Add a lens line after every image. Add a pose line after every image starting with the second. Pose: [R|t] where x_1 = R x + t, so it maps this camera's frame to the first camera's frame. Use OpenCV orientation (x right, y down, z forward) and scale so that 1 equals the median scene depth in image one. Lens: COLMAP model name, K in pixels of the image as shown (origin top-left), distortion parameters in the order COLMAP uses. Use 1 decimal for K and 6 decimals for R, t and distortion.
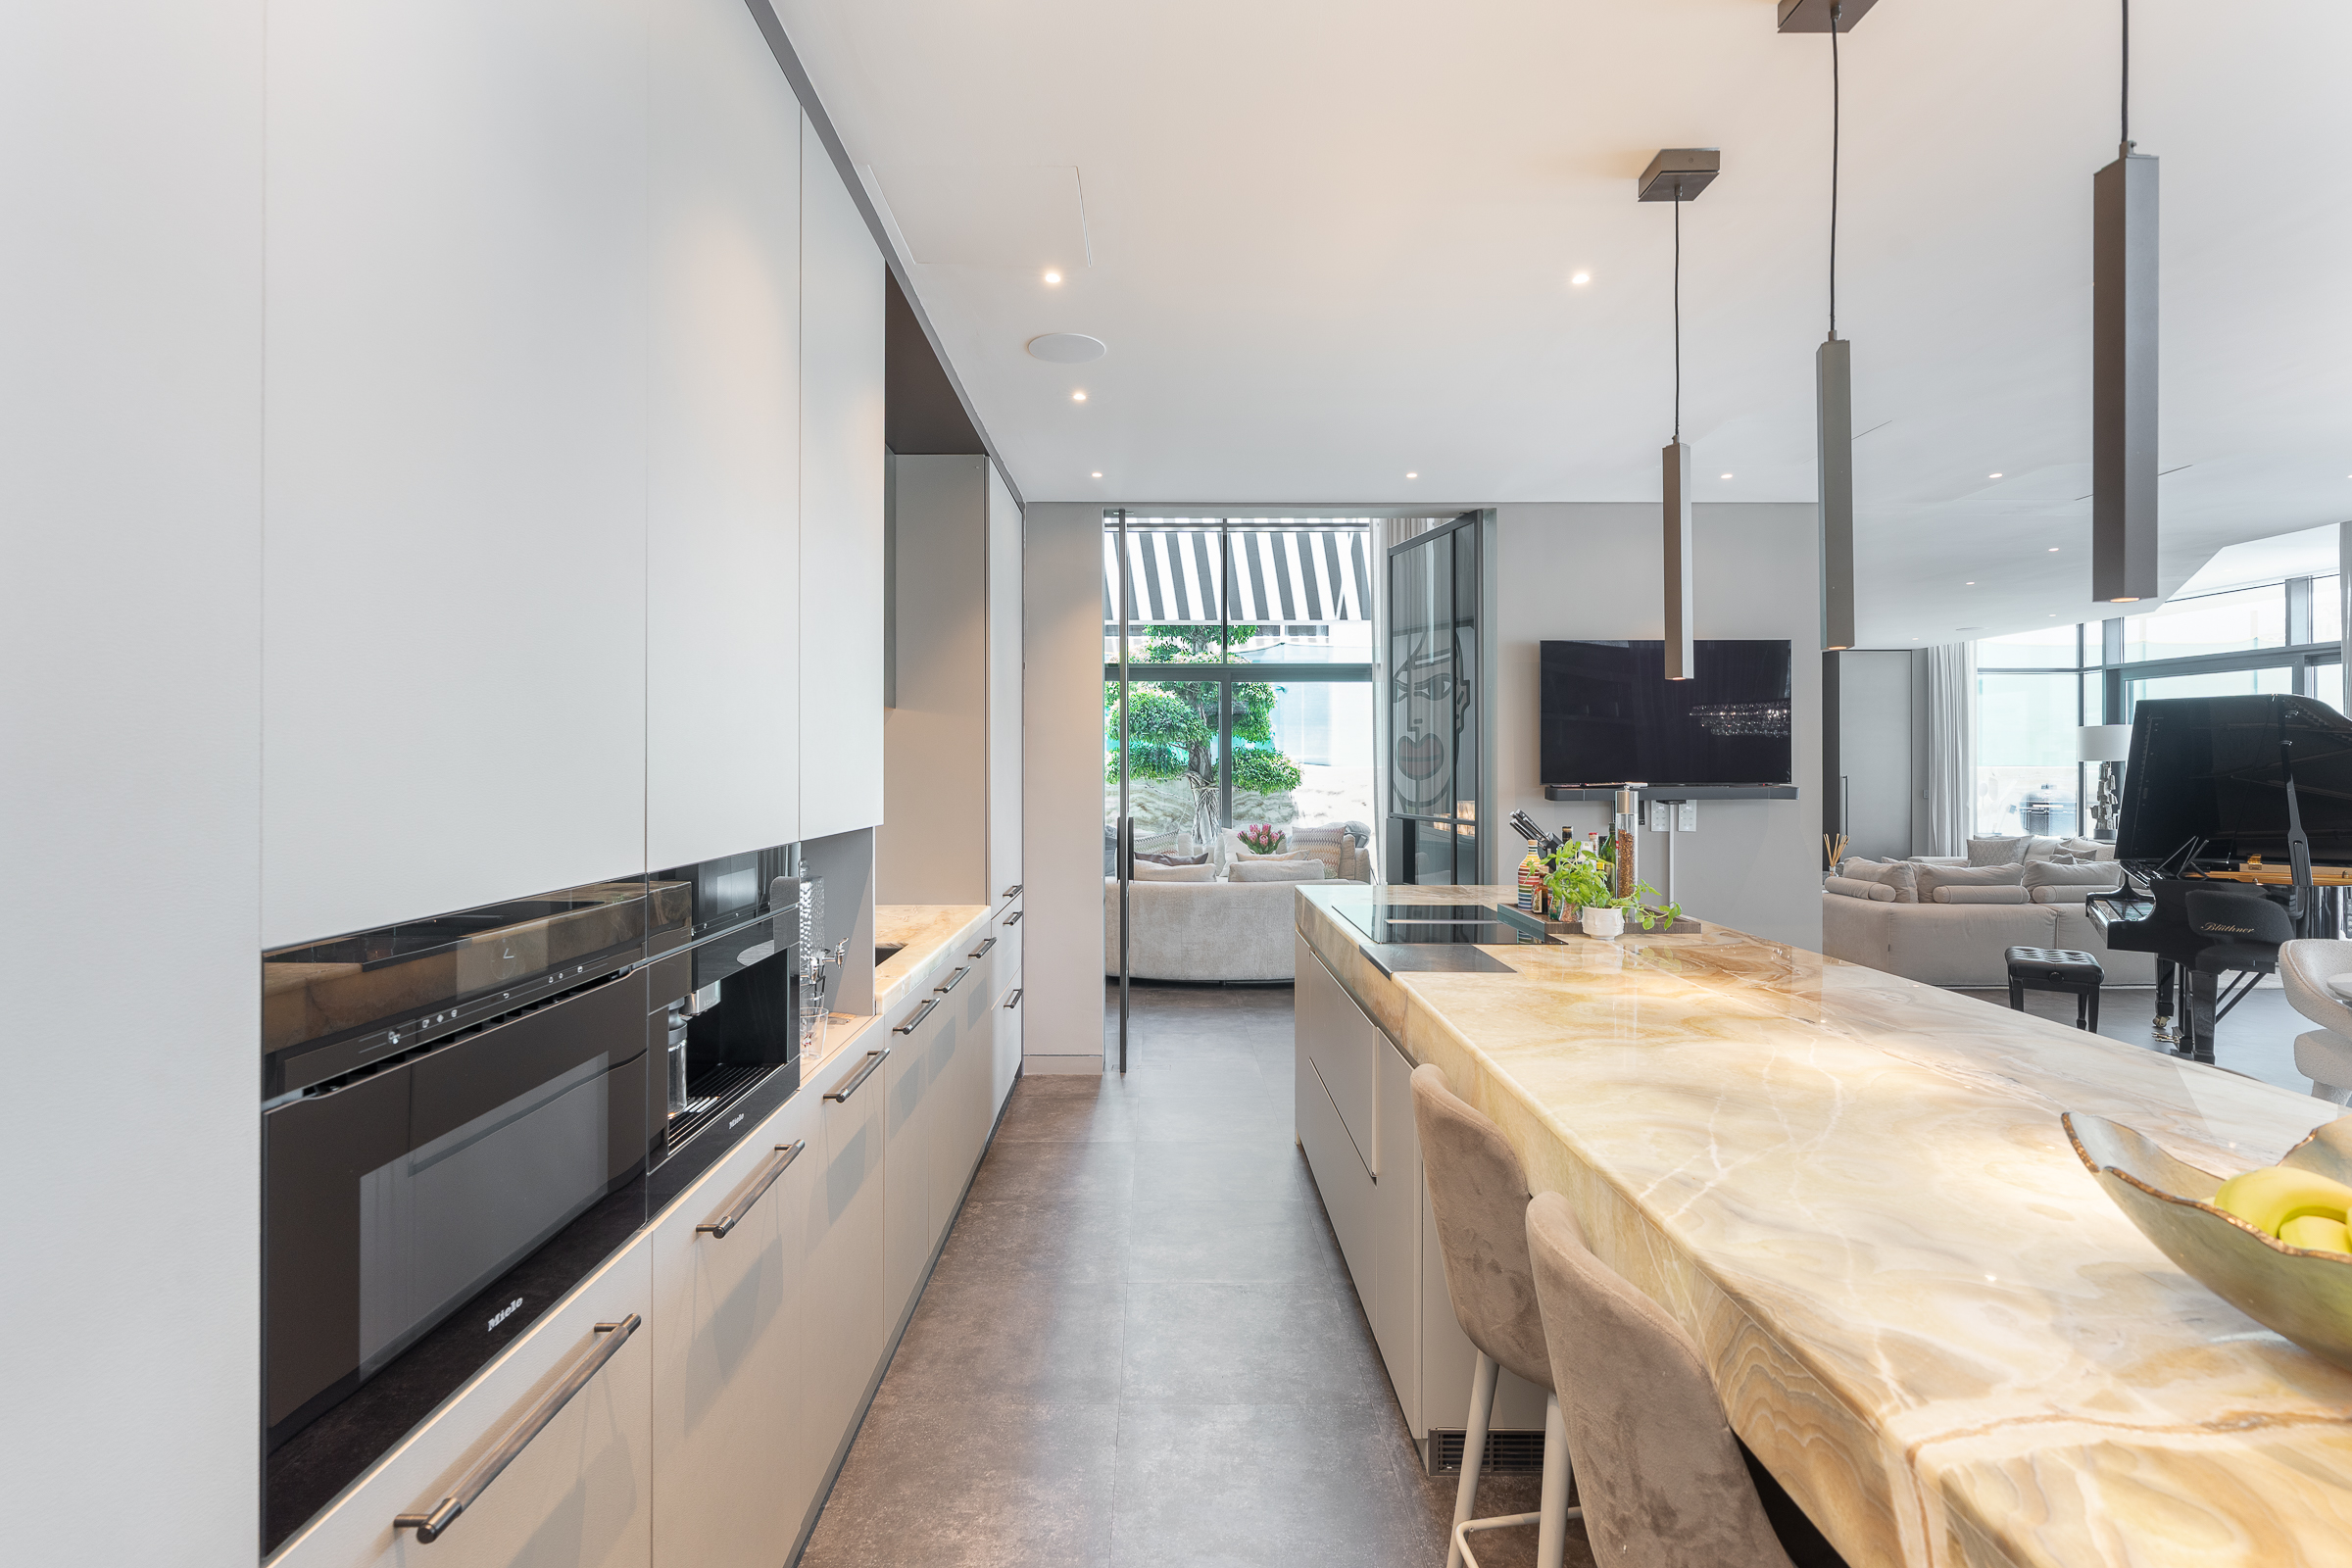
lens RADIAL K [[1072.4, 0, 1176.0], [0, 1072.4, 784.0], [0, 0, 1]] dist [0.000748, 0.000568]
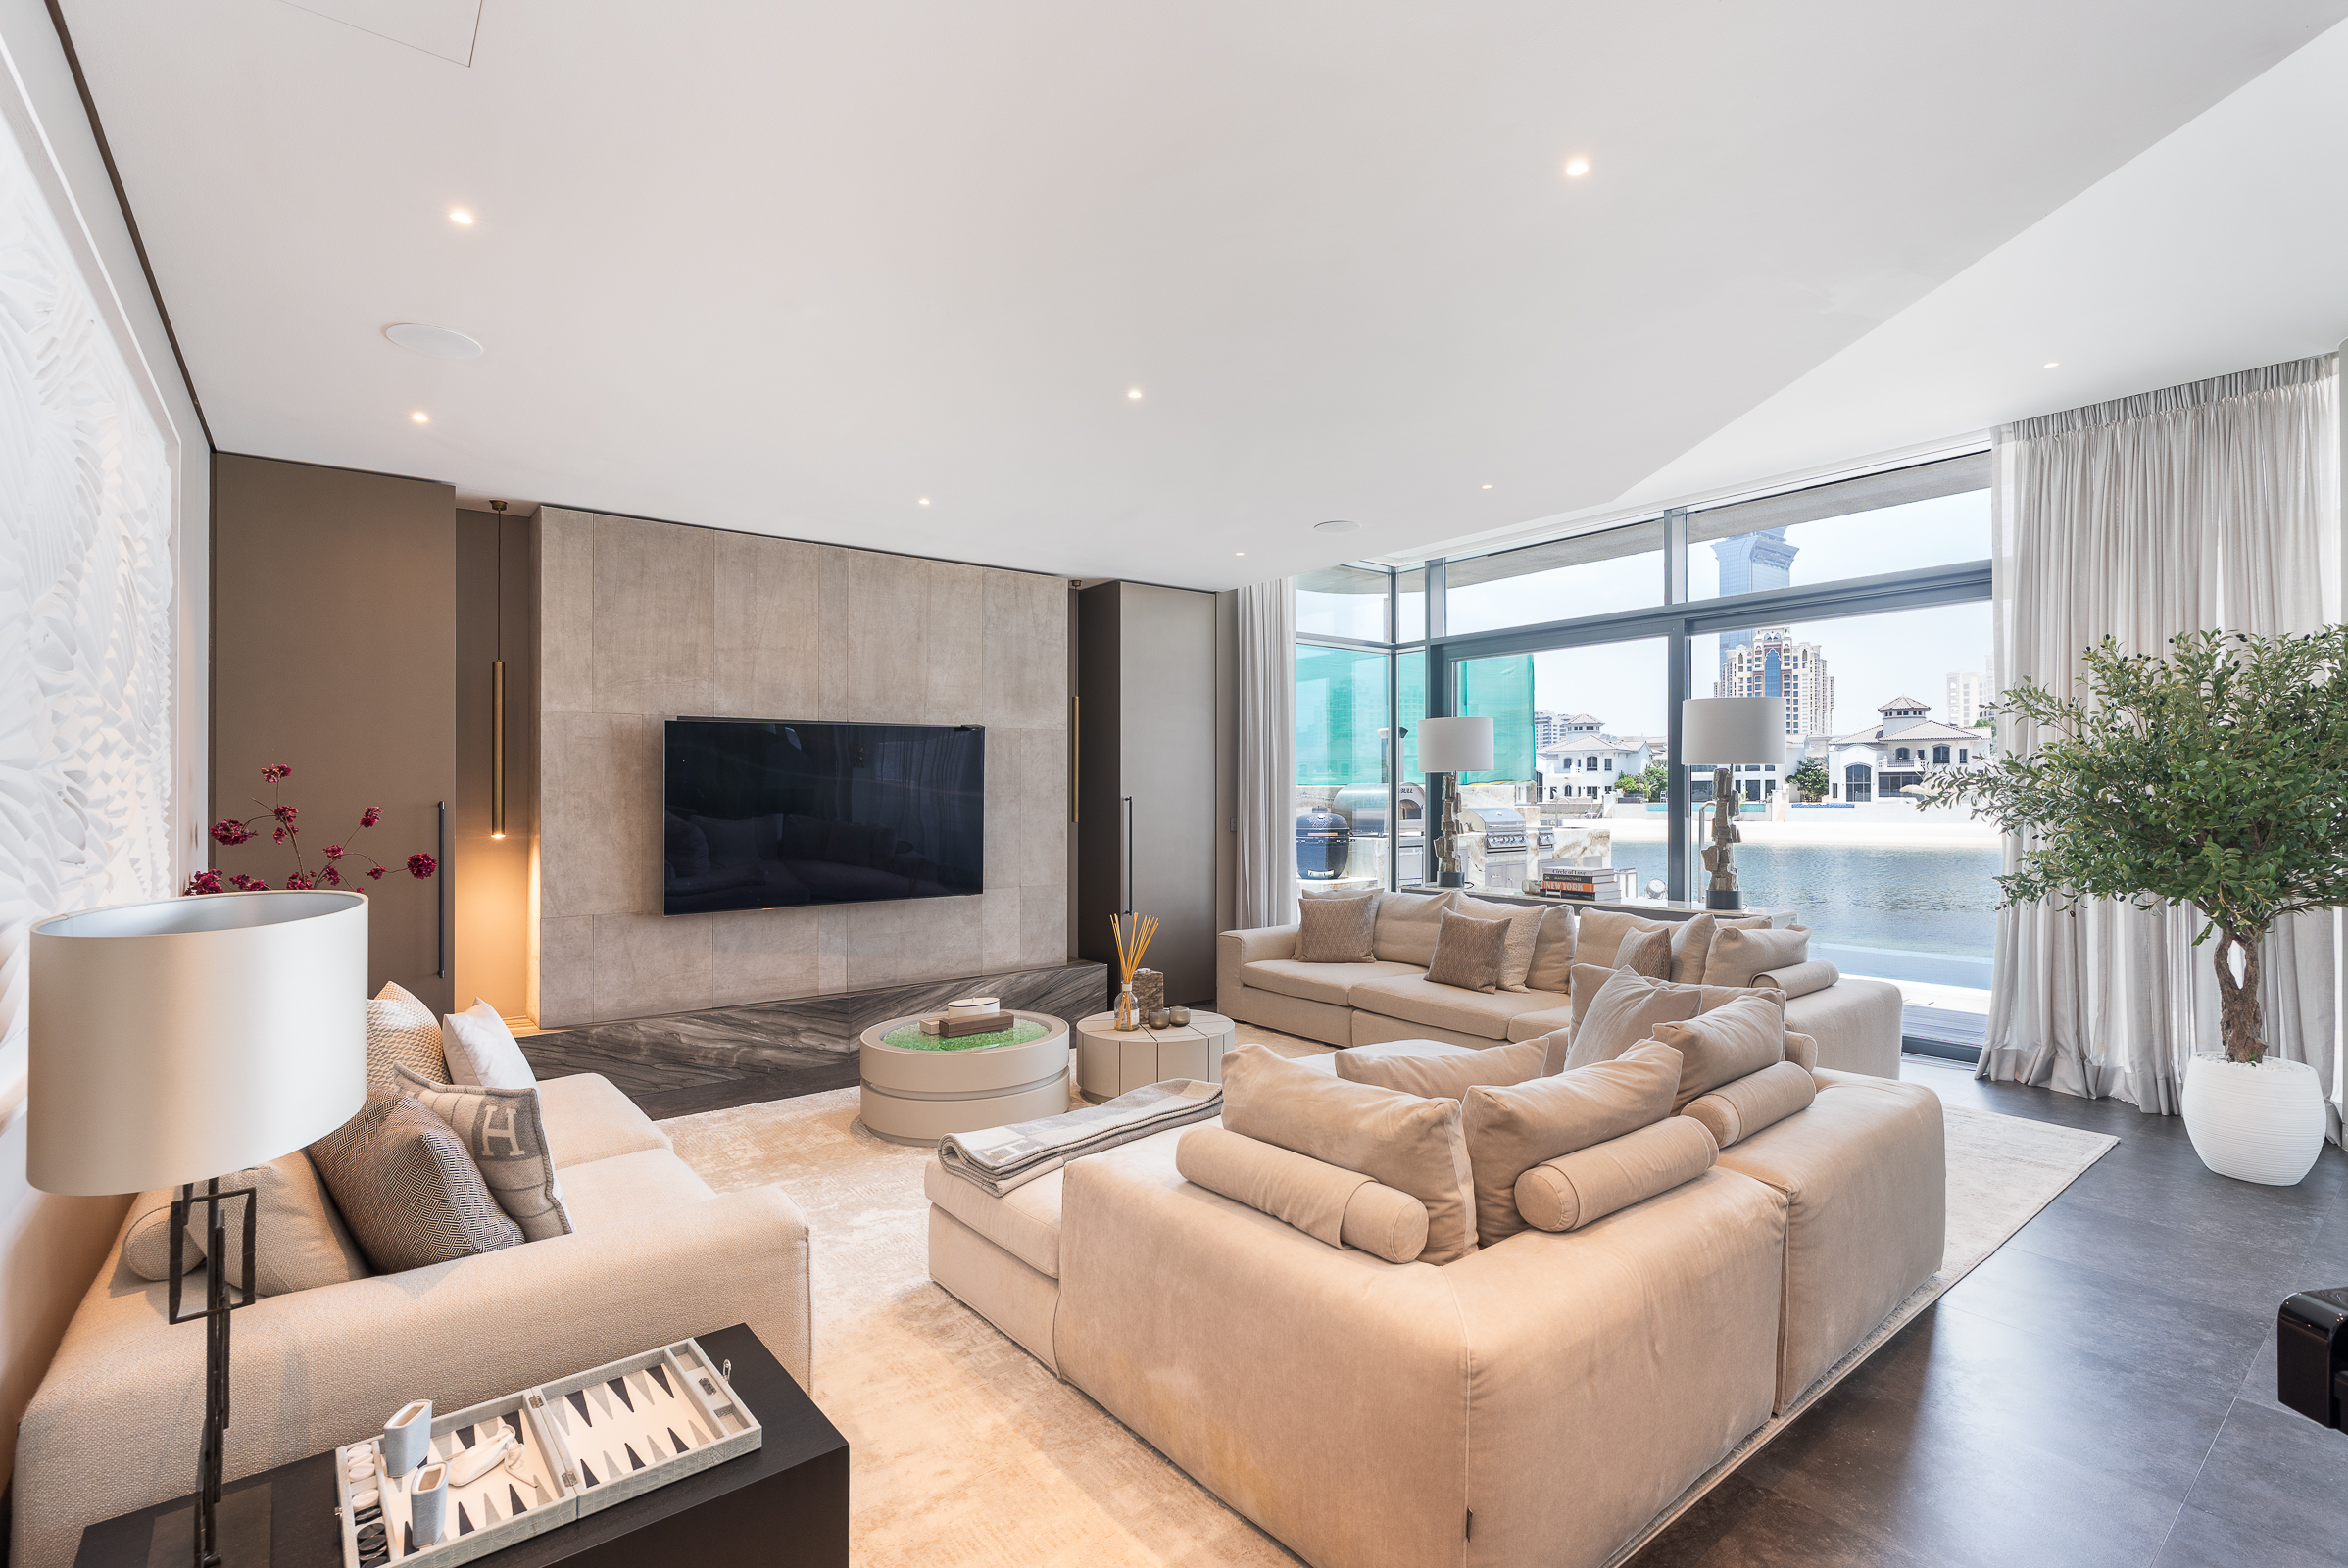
lens RADIAL K [[1070.6, 0, 1174.0], [0, 1070.6, 784.0], [0, 0, 1]] dist [0.000748, 0.000568]
pose [[0.789039, 0.013903, 0.614186, 0.309856], [0.001947, 0.999682, -0.025130, 0.001952], [-0.614340, 0.021025, 0.788761, 0.558513]]
